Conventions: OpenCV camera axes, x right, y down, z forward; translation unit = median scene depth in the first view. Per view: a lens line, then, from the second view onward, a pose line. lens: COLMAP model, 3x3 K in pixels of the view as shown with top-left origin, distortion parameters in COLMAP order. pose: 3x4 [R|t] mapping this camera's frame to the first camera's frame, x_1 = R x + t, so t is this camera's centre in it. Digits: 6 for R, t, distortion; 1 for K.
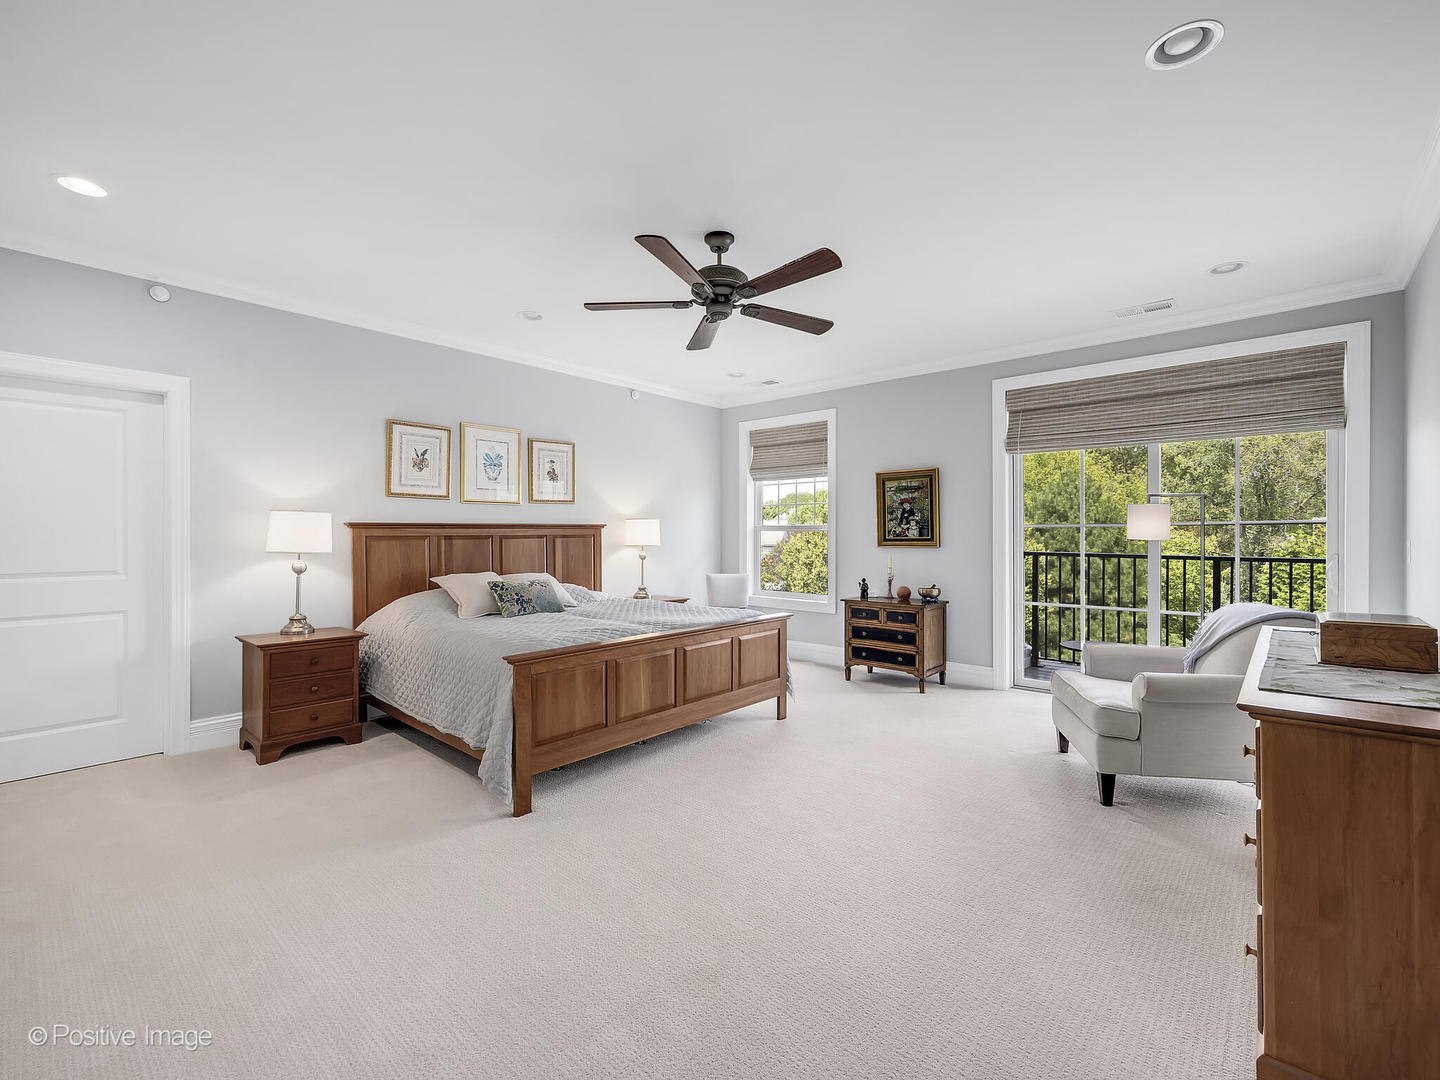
lens RADIAL K [[638.6, 0, 707.4], [0, 638.6, 541.4], [0, 0, 1]] dist [-0.001530, -0.000254]
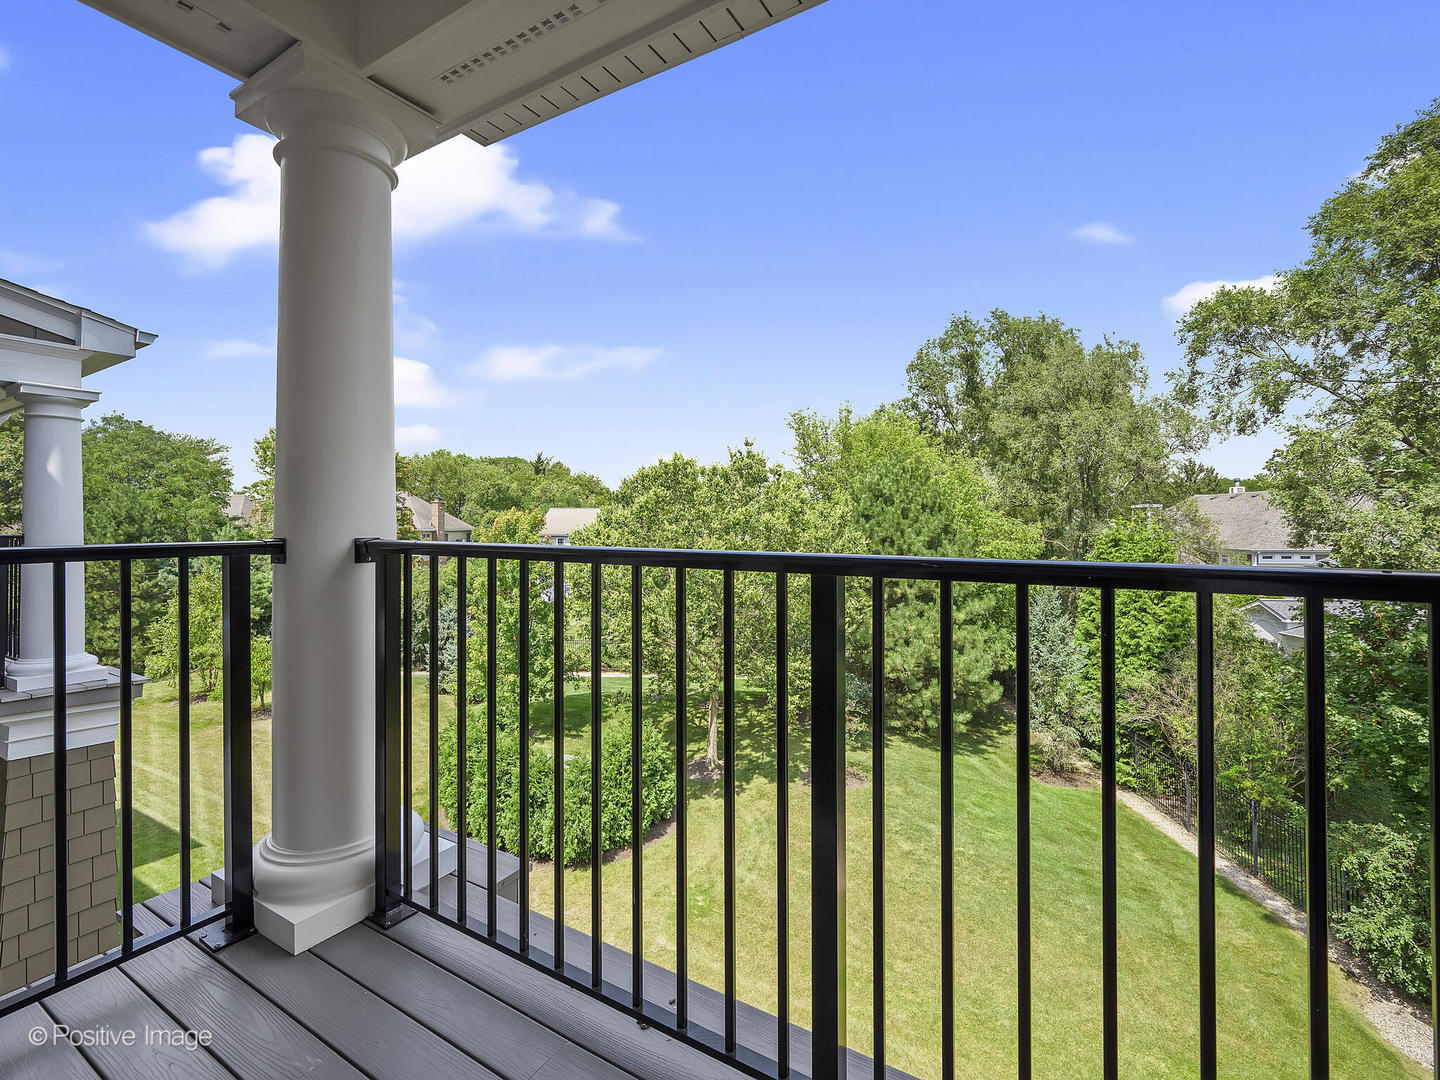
lens RADIAL K [[647.7, 0, 713.1], [0, 647.7, 529.0], [0, 0, 1]] dist [0.000046, -0.000734]
pose [[0.982655, -0.004764, 0.185382, 0.146440], [0.006281, 0.999951, -0.007597, 0.005436], [-0.185337, 0.008629, 0.982637, 0.157336]]
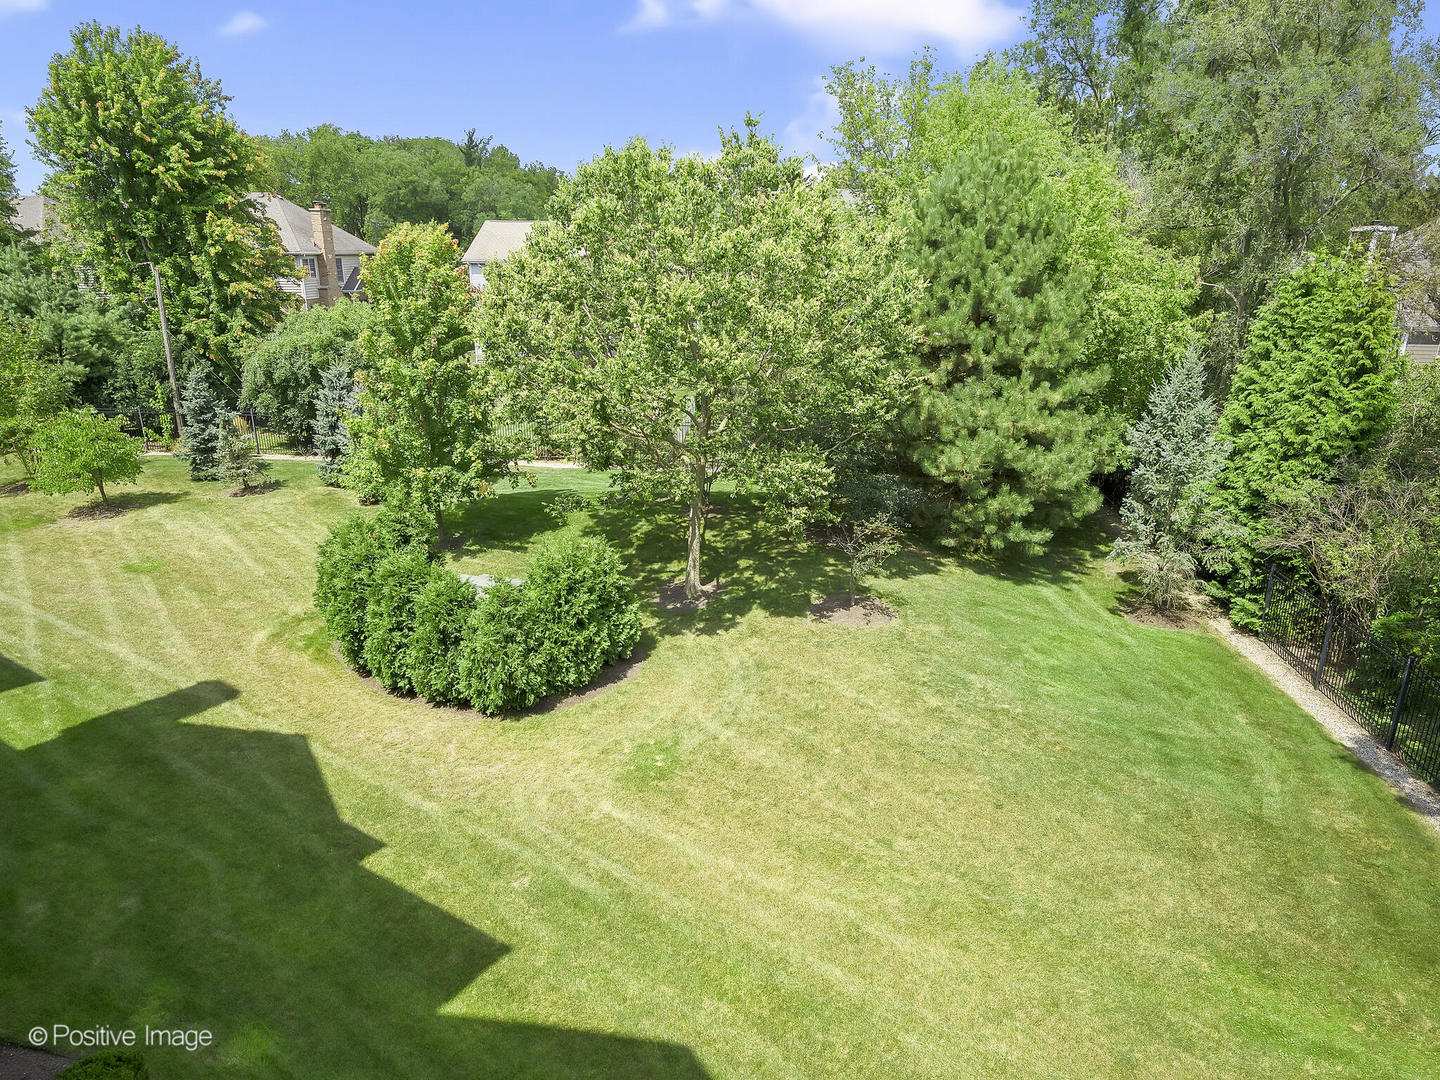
lens RADIAL K [[879.7, 0, 716.3], [0, 879.7, 541.4], [0, 0, 1]] dist [-0.004017, 0.002148]
pose [[0.988042, -0.041908, 0.148377, 0.193155], [-0.005683, 0.951797, 0.306677, -0.003368], [-0.154077, -0.303853, 0.940177, 0.188422]]
